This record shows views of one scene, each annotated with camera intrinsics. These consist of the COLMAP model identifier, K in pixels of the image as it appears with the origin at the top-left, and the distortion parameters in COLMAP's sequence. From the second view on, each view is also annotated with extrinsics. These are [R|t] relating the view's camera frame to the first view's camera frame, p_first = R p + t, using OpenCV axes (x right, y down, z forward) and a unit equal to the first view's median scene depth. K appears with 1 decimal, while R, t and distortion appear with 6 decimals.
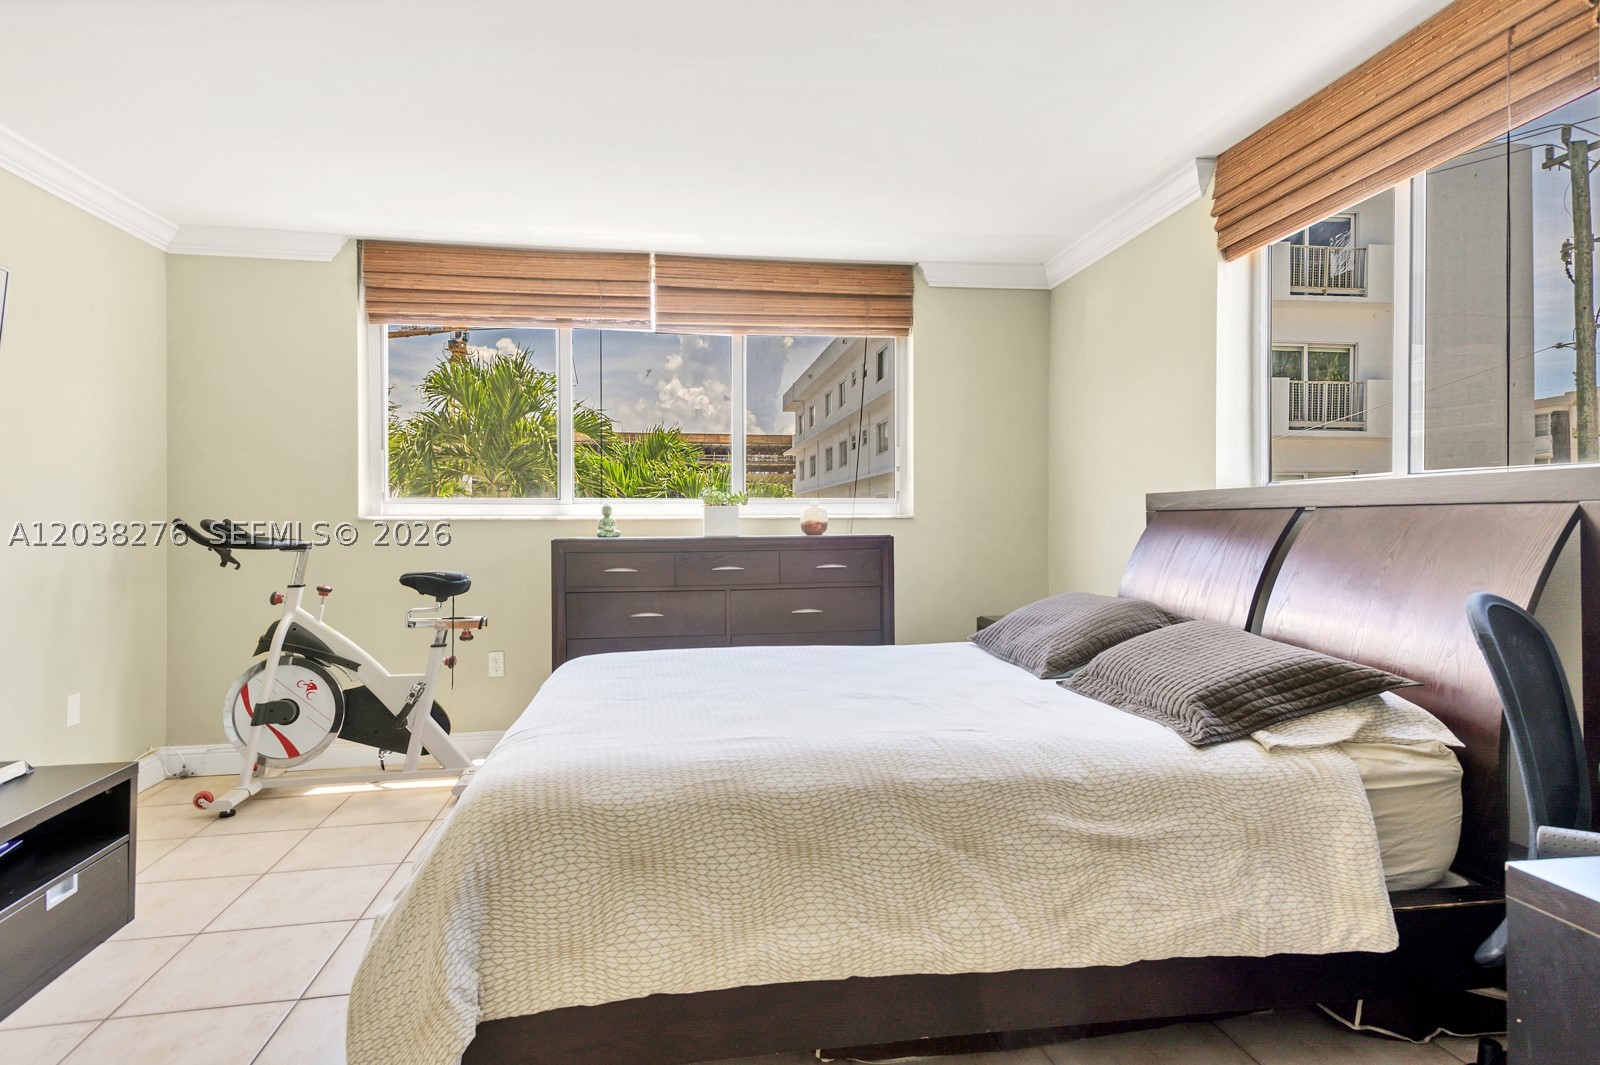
lens RADIAL K [[871.9, 0, 794.7], [0, 871.9, 536.7], [0, 0, 1]] dist [0.047341, -0.012029]
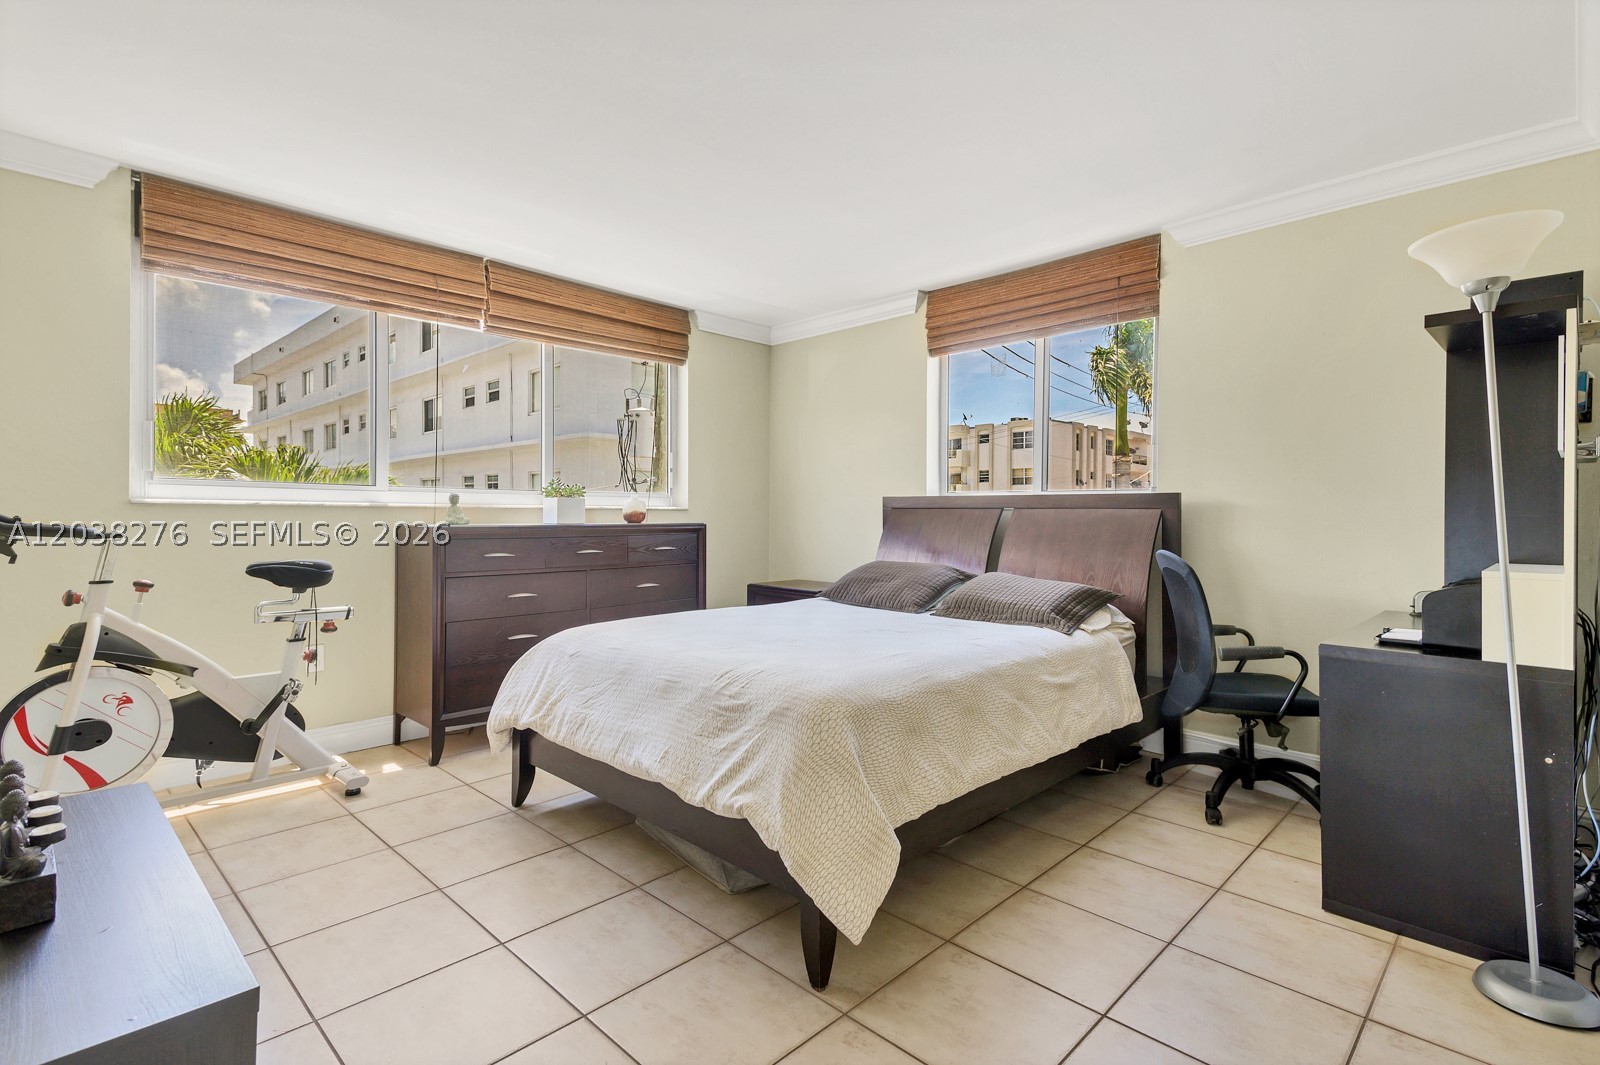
lens RADIAL K [[762.7, 0, 811.7], [0, 762.7, 533.7], [0, 0, 1]] dist [0.054286, -0.013791]
pose [[0.794879, -0.005230, 0.606746, -0.464730], [-0.002082, 0.999933, 0.011346, 0.000469], [-0.606764, -0.010282, 0.794815, 0.007956]]
